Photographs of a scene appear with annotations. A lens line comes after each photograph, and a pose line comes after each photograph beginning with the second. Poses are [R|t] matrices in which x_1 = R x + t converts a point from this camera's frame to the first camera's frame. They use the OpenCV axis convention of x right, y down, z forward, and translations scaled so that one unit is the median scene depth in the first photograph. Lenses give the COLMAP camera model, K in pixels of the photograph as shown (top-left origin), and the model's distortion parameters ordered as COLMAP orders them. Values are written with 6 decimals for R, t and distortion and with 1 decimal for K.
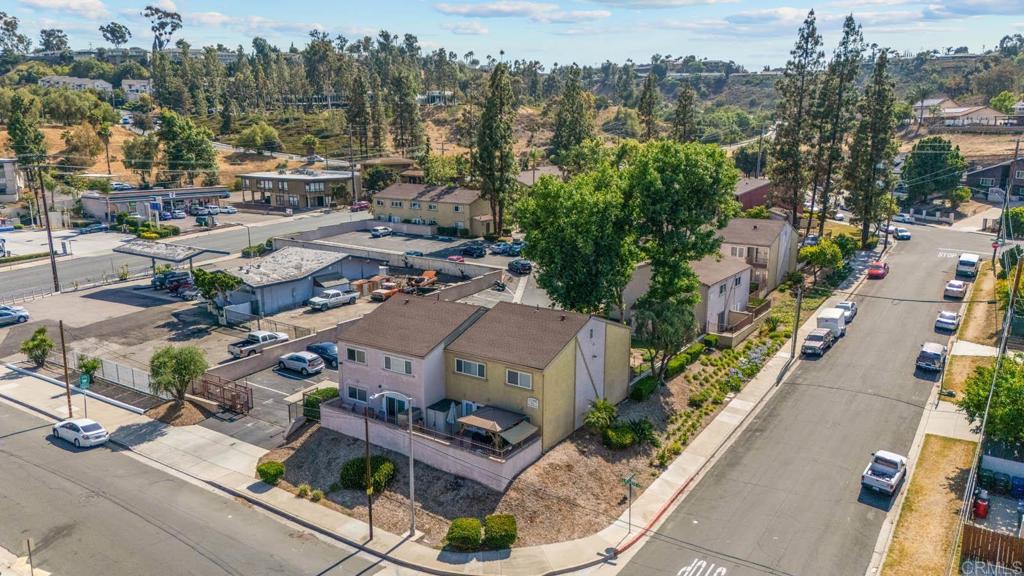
lens RADIAL K [[749.7, 0, 514.3], [0, 749.7, 289.2], [0, 0, 1]] dist [0.073823, -0.066294]
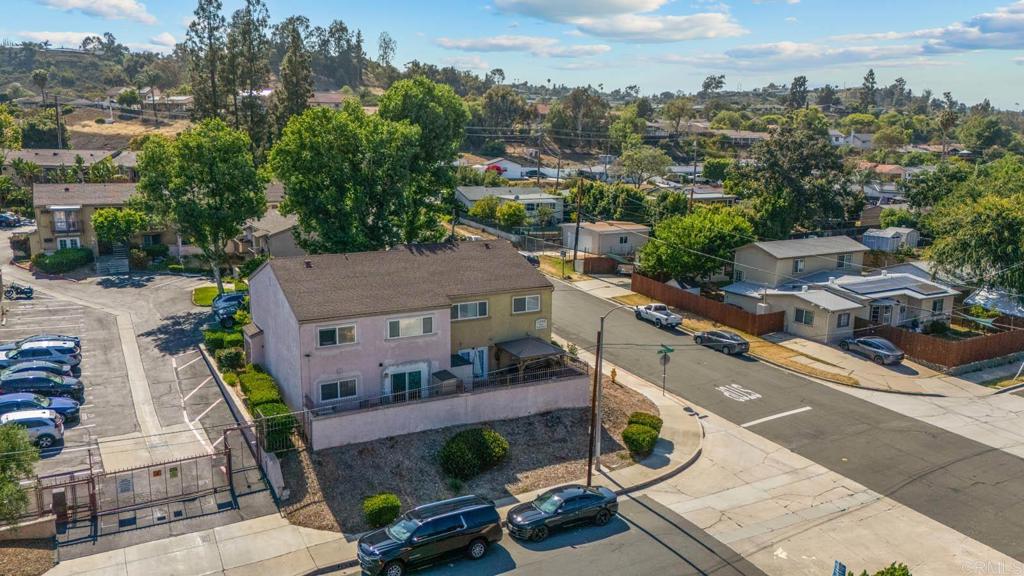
lens RADIAL K [[749.7, 0, 511.6], [0, 749.7, 288.2], [0, 0, 1]] dist [0.073823, -0.066294]
pose [[0.451852, -0.171231, 0.875505, -0.363427], [0.176432, 0.979174, 0.100450, 0.000625], [-0.874472, 0.109079, 0.472653, 0.247201]]
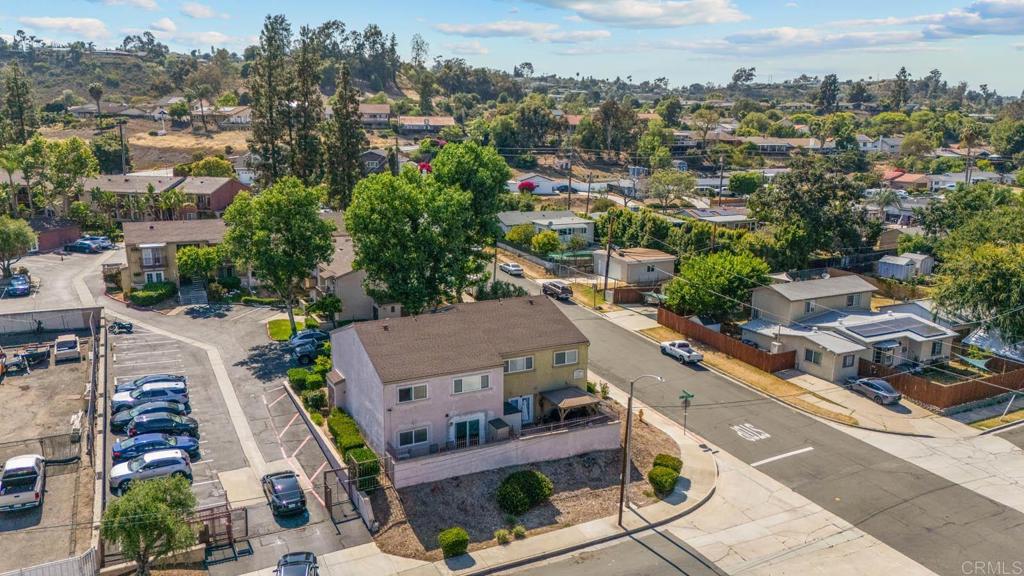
lens RADIAL K [[749.7, 0, 511.8], [0, 749.7, 285.6], [0, 0, 1]] dist [0.073823, -0.066294]
pose [[0.483099, -0.178244, 0.857231, -0.423718], [0.174690, 0.978997, 0.105115, -0.050853], [-0.857962, 0.098969, 0.504089, 0.217401]]
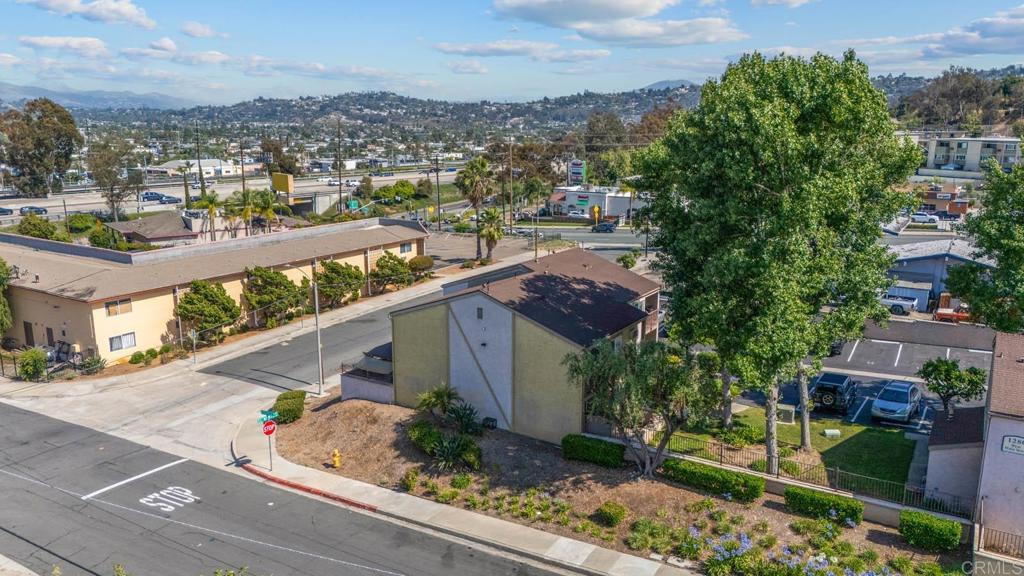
lens RADIAL K [[749.7, 0, 510.3], [0, 749.7, 291.5], [0, 0, 1]] dist [0.073823, -0.066294]
pose [[0.027142, 0.213651, -0.976533, 0.409458], [-0.207931, 0.956732, 0.203539, -0.060990], [0.977767, 0.197527, 0.070392, 0.458589]]
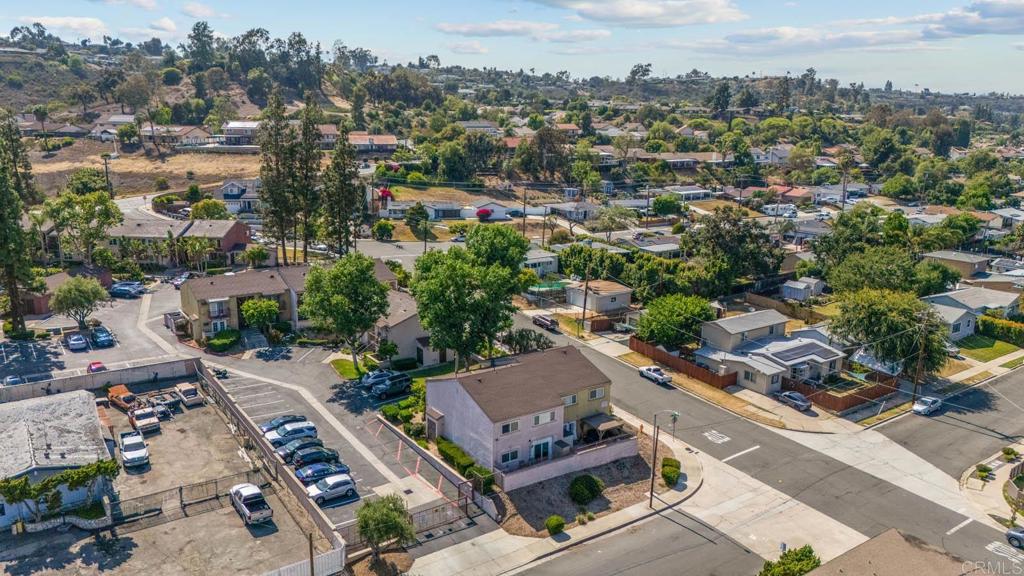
lens RADIAL K [[749.7, 0, 511.9], [0, 749.7, 284.4], [0, 0, 1]] dist [0.073823, -0.066294]
pose [[0.363609, -0.206466, 0.908383, -0.642688], [0.183265, 0.971927, 0.147551, -0.164785], [-0.913347, 0.112824, 0.391239, 0.223838]]
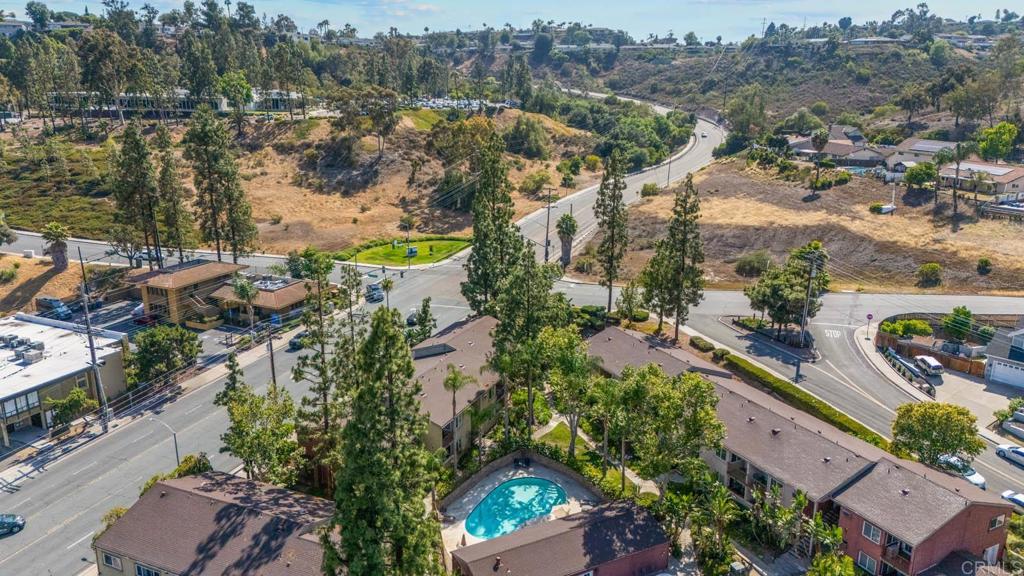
lens RADIAL K [[749.7, 0, 510.8], [0, 749.7, 290.2], [0, 0, 1]] dist [0.073823, -0.066294]
pose [[0.985932, -0.041578, 0.161893, -0.020034], [0.030482, 0.997051, 0.070430, -0.370193], [-0.164344, -0.064505, 0.984292, 0.672521]]
